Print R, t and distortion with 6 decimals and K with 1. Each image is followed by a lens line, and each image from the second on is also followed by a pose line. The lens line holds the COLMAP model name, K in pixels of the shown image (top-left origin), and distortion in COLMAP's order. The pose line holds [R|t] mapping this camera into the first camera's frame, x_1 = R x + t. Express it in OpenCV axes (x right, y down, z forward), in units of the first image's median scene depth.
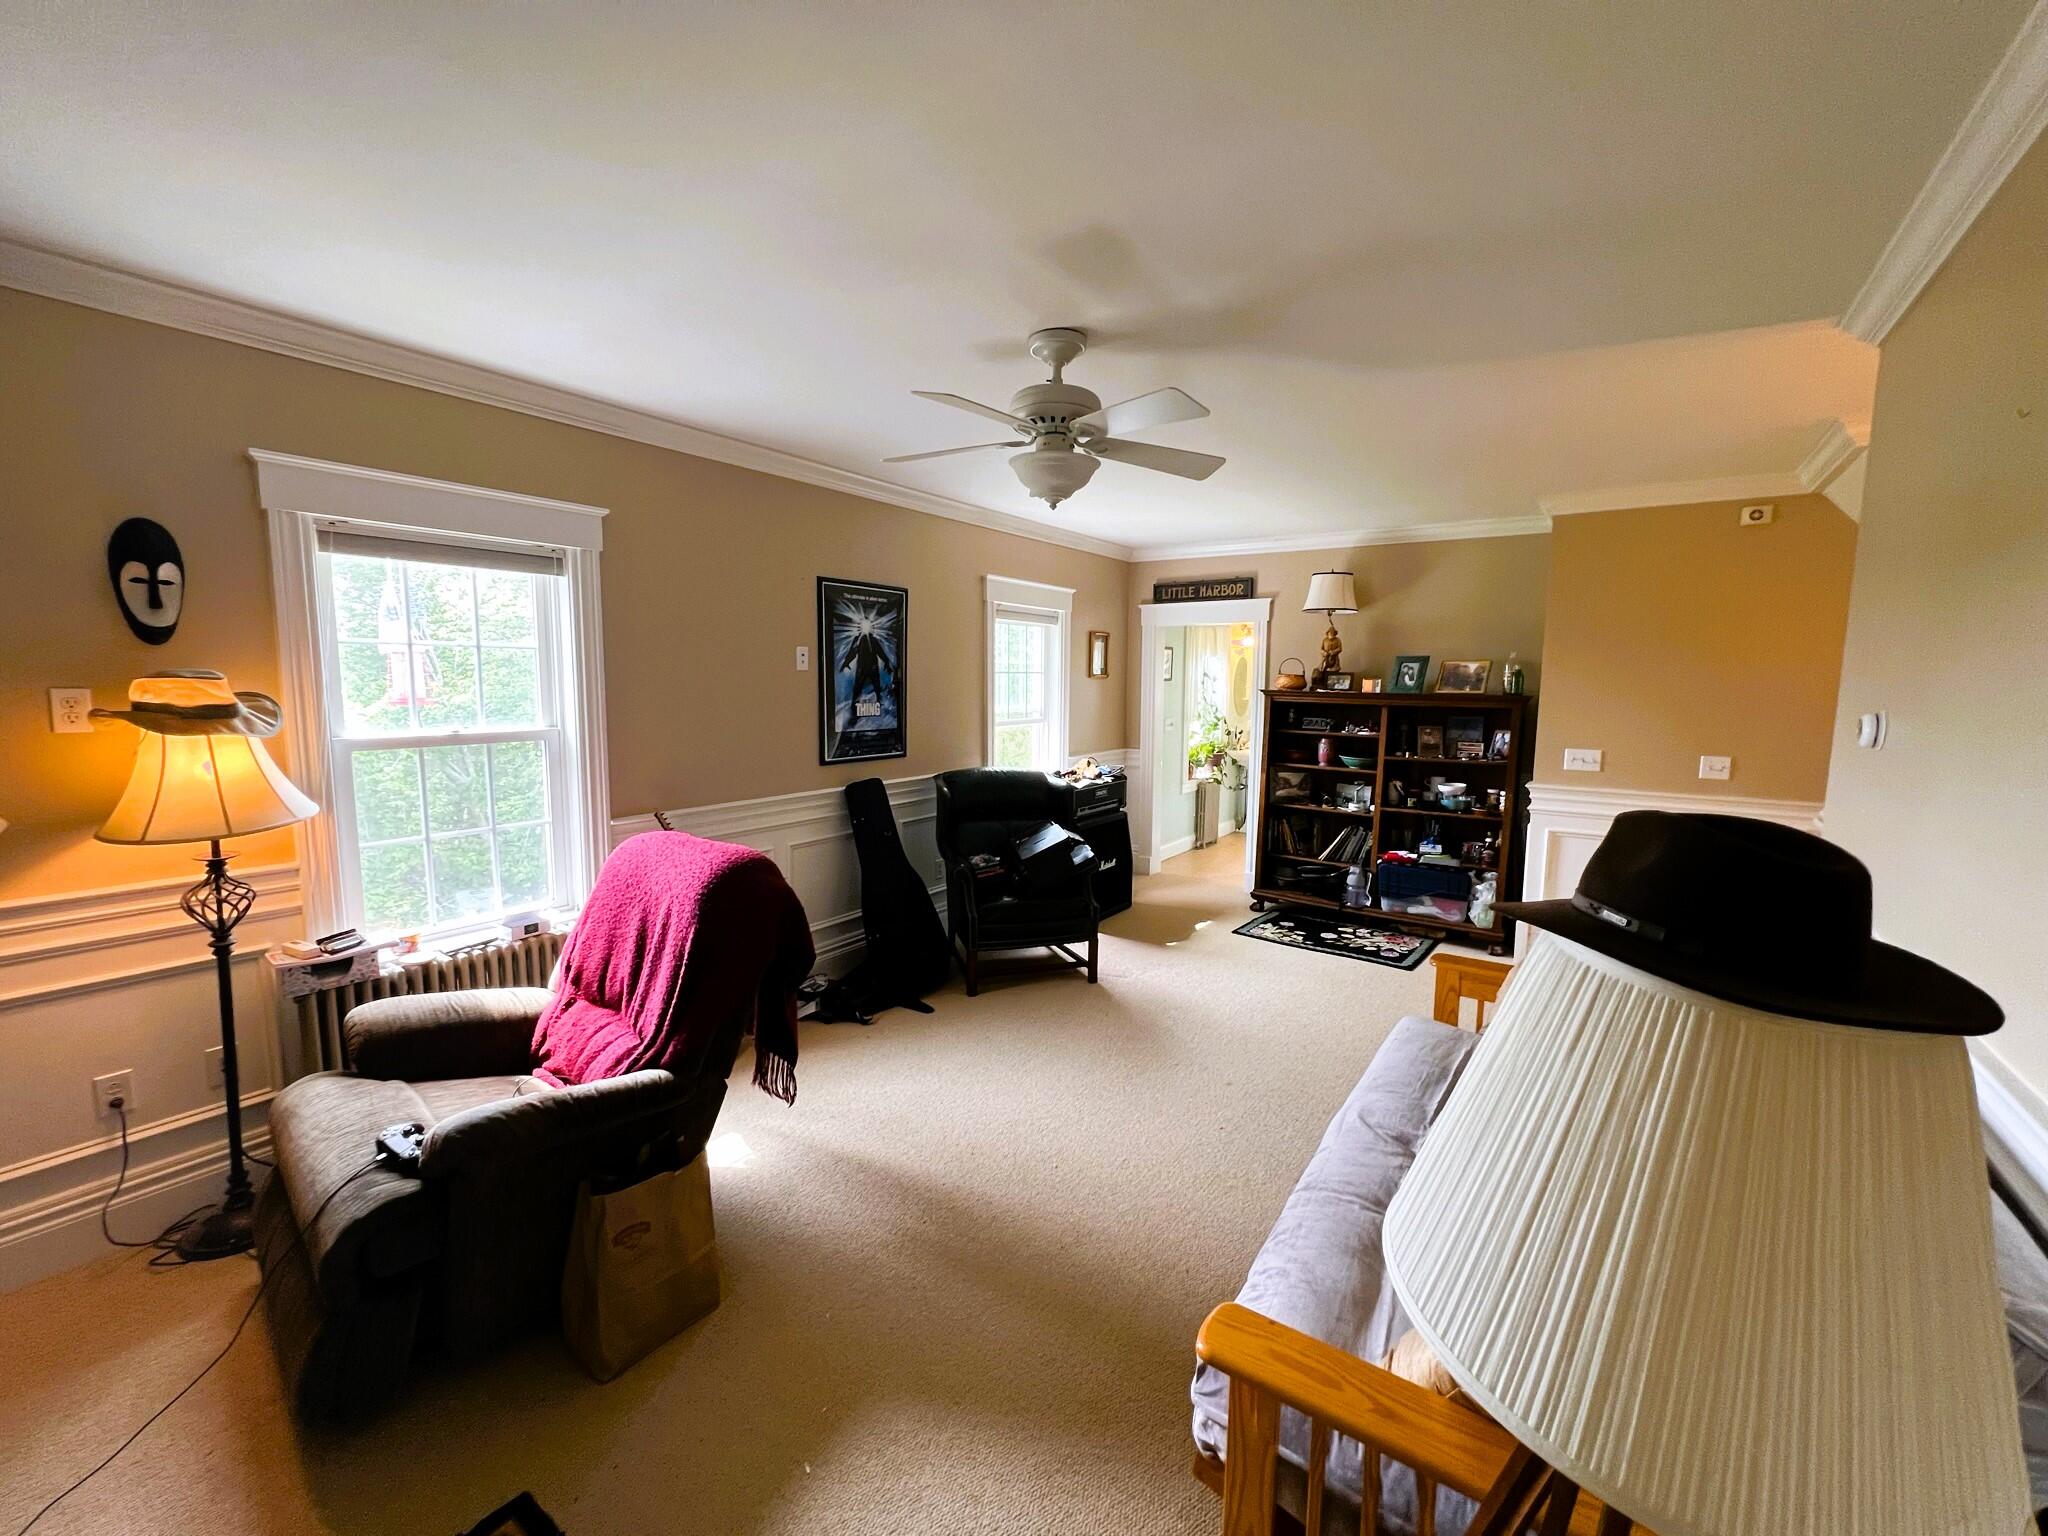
lens RADIAL K [[822.8, 0, 1027.6], [0, 822.8, 765.0], [0, 0, 1]] dist [0.000452, 0.000089]
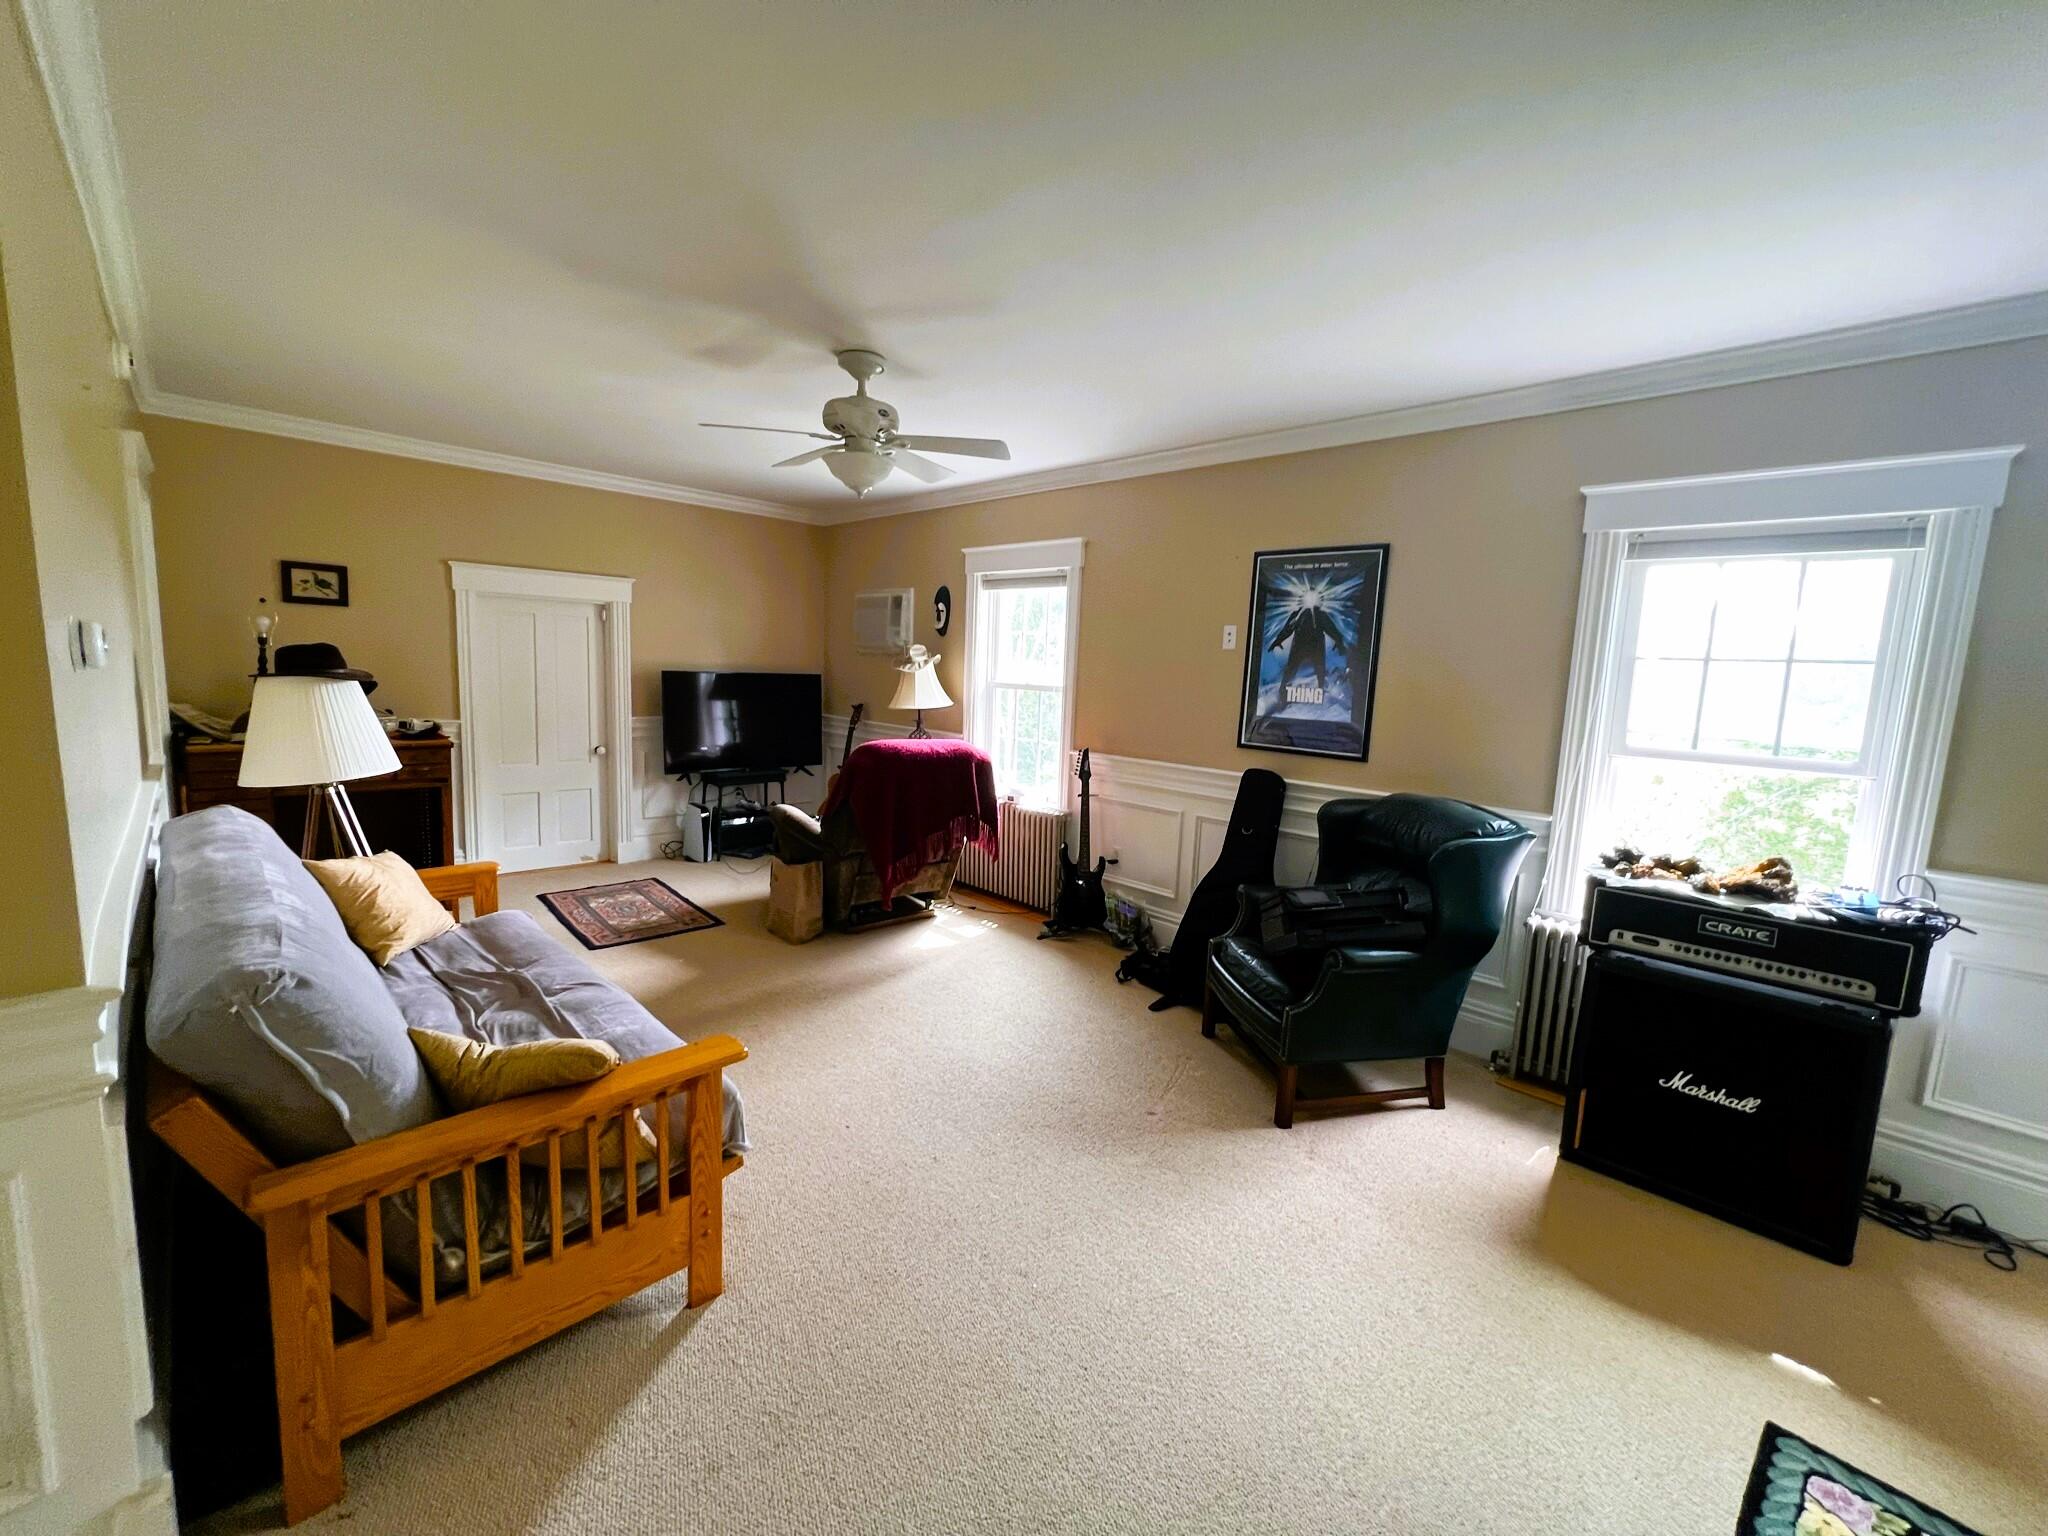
lens RADIAL K [[825.4, 0, 1026.3], [0, 825.4, 768.0], [0, 0, 1]] dist [-0.002216, -0.000128]
pose [[-0.164623, 0.117897, -0.979285, 0.722155], [-0.143390, 0.979423, 0.142018, -0.074781], [0.975878, 0.163799, -0.144330, 0.863504]]
